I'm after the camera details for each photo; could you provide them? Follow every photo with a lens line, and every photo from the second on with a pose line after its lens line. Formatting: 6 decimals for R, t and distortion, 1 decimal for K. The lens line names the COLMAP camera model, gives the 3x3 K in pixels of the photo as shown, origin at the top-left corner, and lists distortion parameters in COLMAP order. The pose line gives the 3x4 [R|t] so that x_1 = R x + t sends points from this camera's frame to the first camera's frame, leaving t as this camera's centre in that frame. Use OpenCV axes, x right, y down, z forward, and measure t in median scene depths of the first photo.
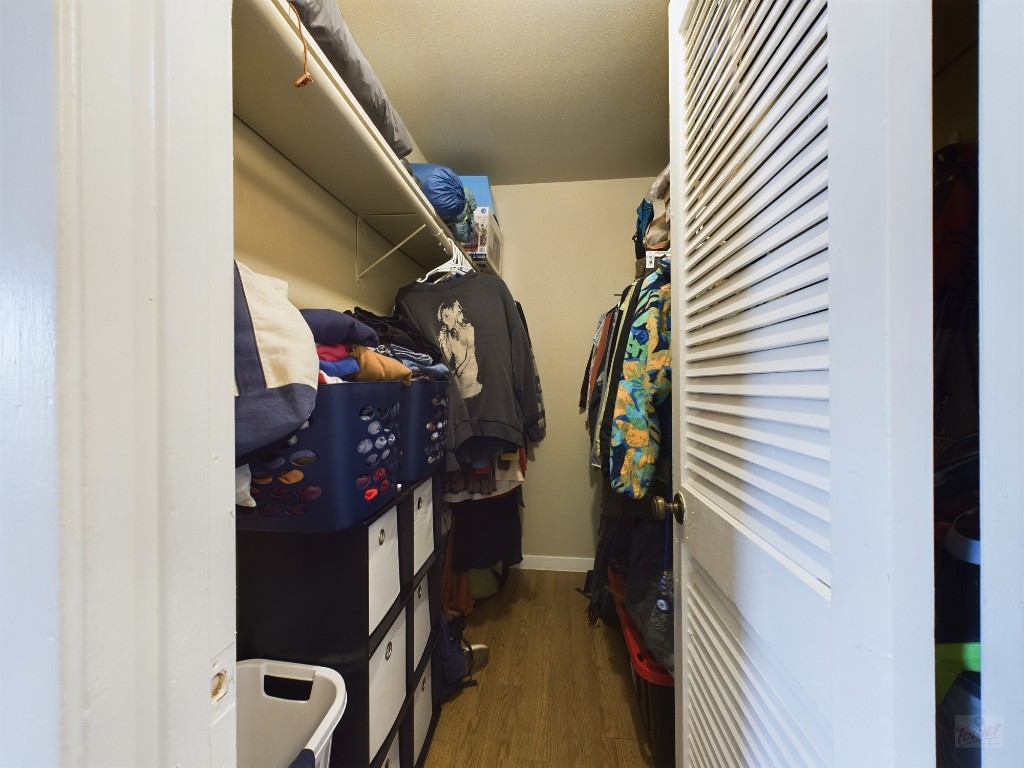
lens RADIAL K [[412.5, 0, 511.9], [0, 412.5, 384.3], [0, 0, 1]] dist [0.001359, 0.000082]
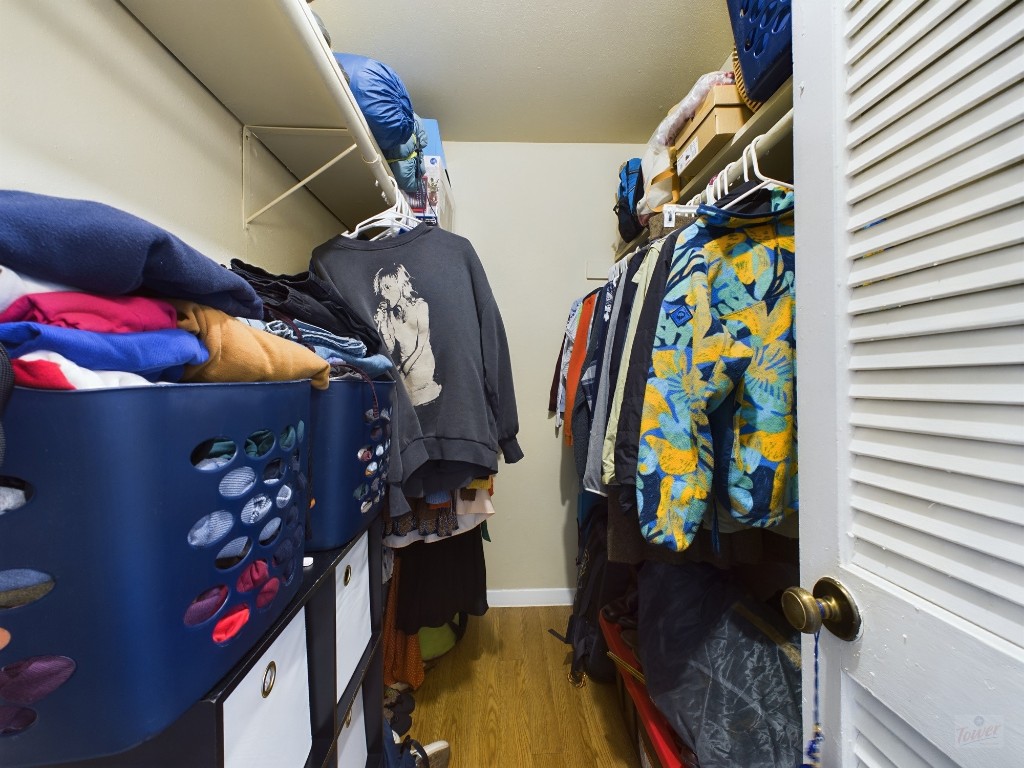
lens RADIAL K [[412.5, 0, 512.4], [0, 412.5, 383.3], [0, 0, 1]] dist [0.001359, 0.000082]
pose [[0.988712, -0.008478, 0.149591, -0.060579], [0.008693, 0.999962, -0.000782, -0.001863], [-0.149579, 0.002073, 0.988748, 0.310423]]
